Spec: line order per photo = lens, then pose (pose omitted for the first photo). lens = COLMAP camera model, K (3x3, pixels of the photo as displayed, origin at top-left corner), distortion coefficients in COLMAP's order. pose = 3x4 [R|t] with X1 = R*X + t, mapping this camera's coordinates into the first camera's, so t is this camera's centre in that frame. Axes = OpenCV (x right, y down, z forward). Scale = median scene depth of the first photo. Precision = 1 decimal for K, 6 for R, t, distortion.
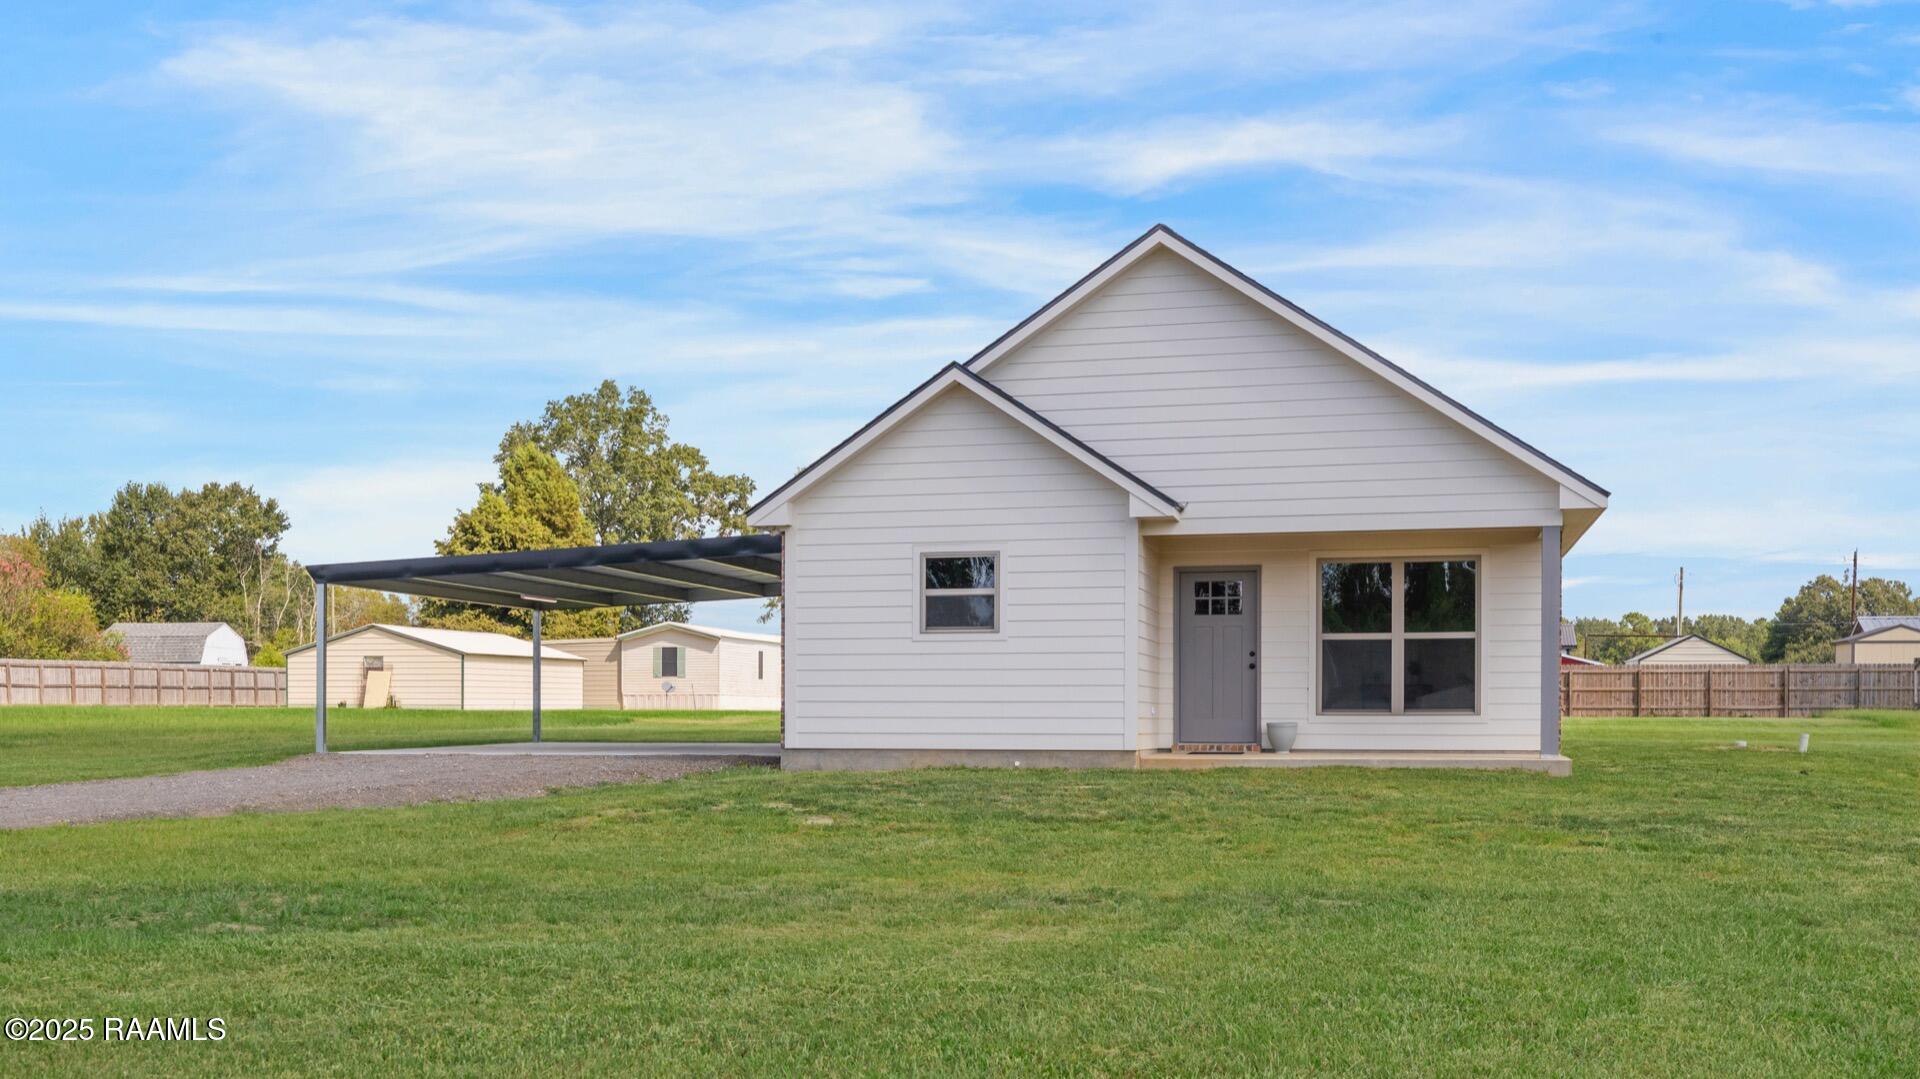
lens RADIAL K [[1890.3, 0, 960.0], [0, 1890.3, 539.5], [0, 0, 1]] dist [-0.129905, -0.000460]
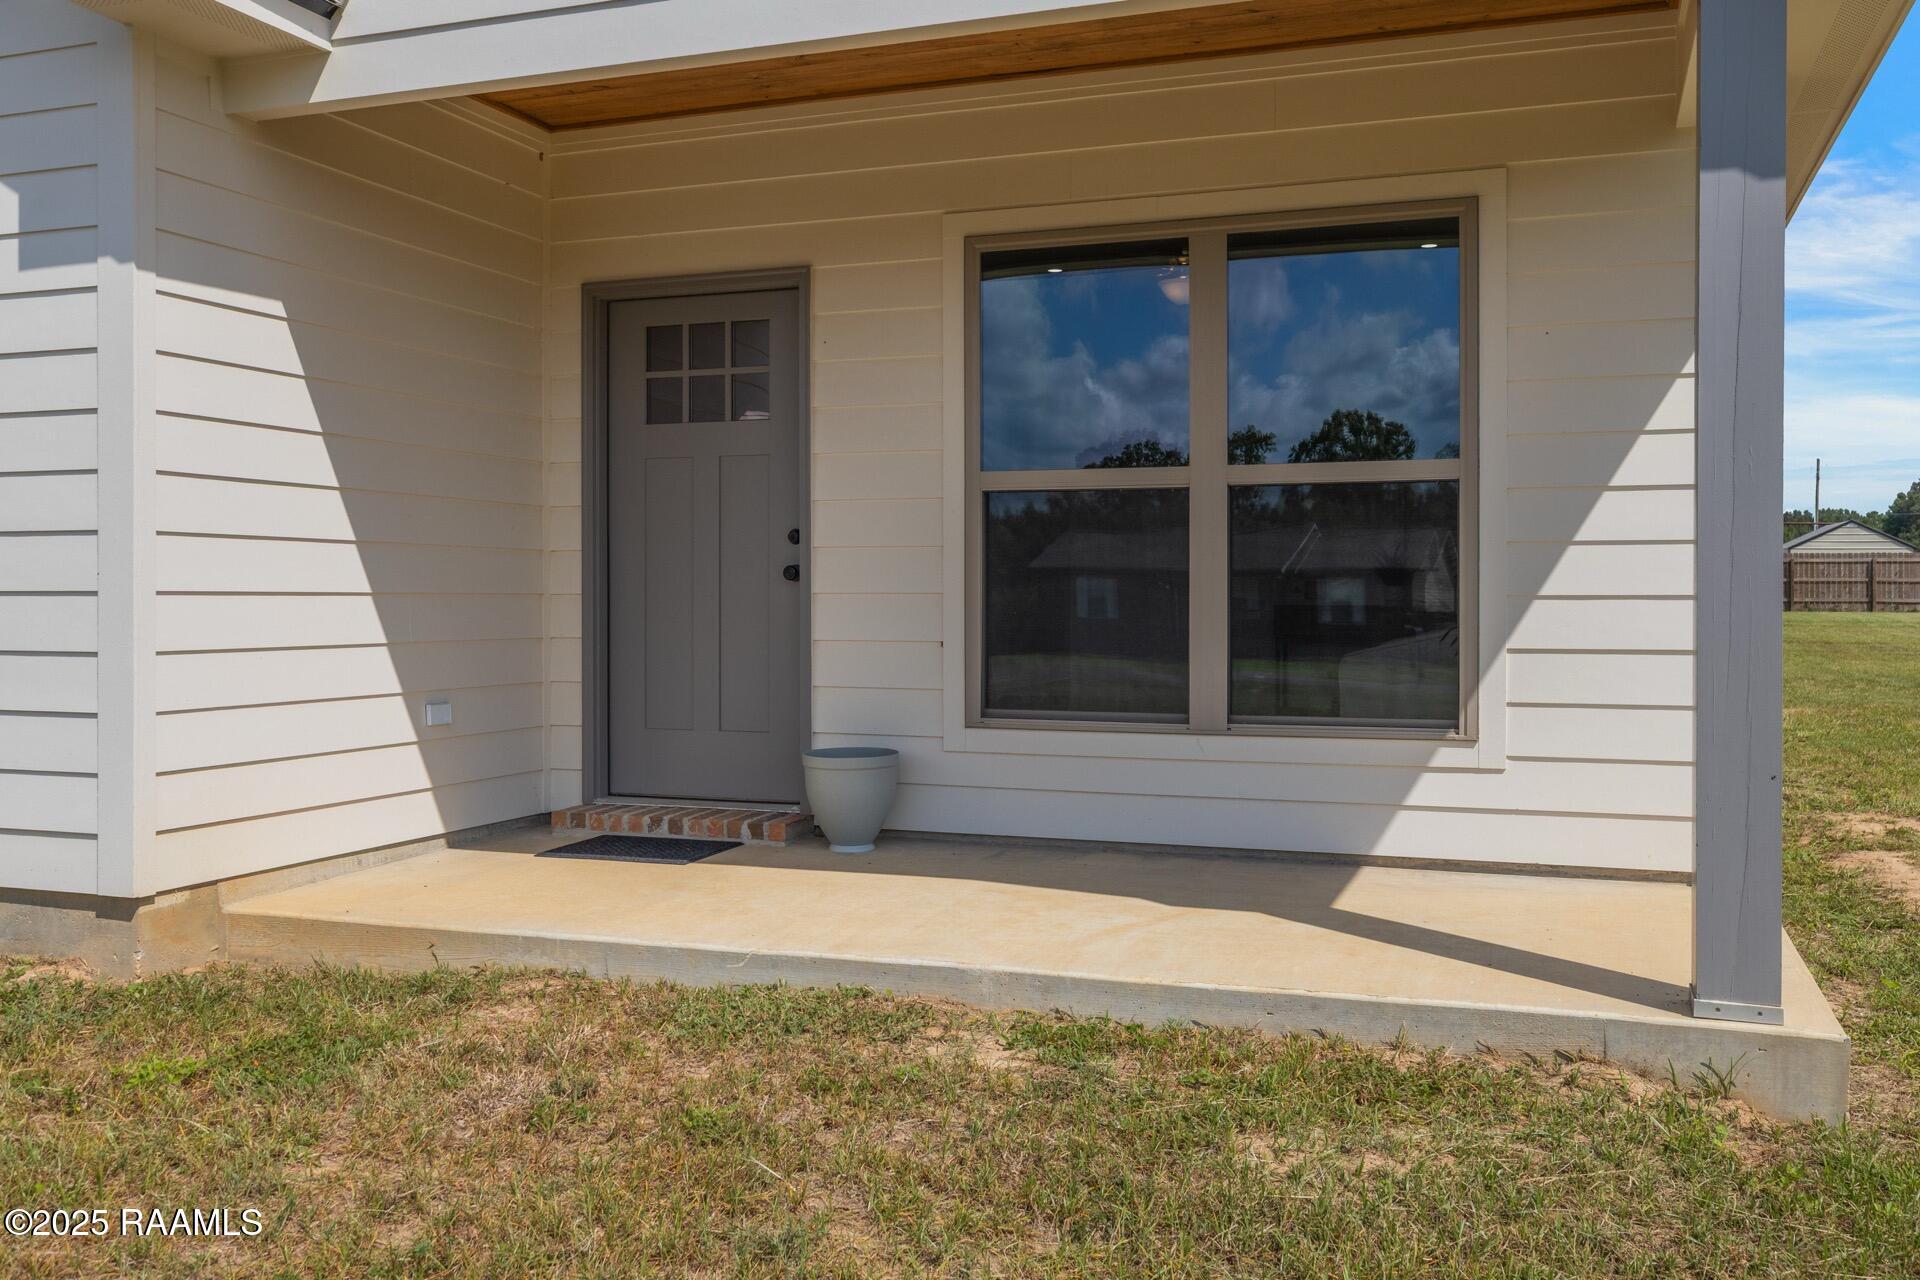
lens RADIAL K [[1697.8, 0, 960.0], [0, 1697.8, 640.0], [0, 0, 1]] dist [-0.050105, 0.004677]
pose [[0.994857, 0.001679, -0.101279, 0.213272], [0.010286, 0.993020, 0.117498, 0.043529], [0.100769, -0.117936, 0.987895, 0.696003]]
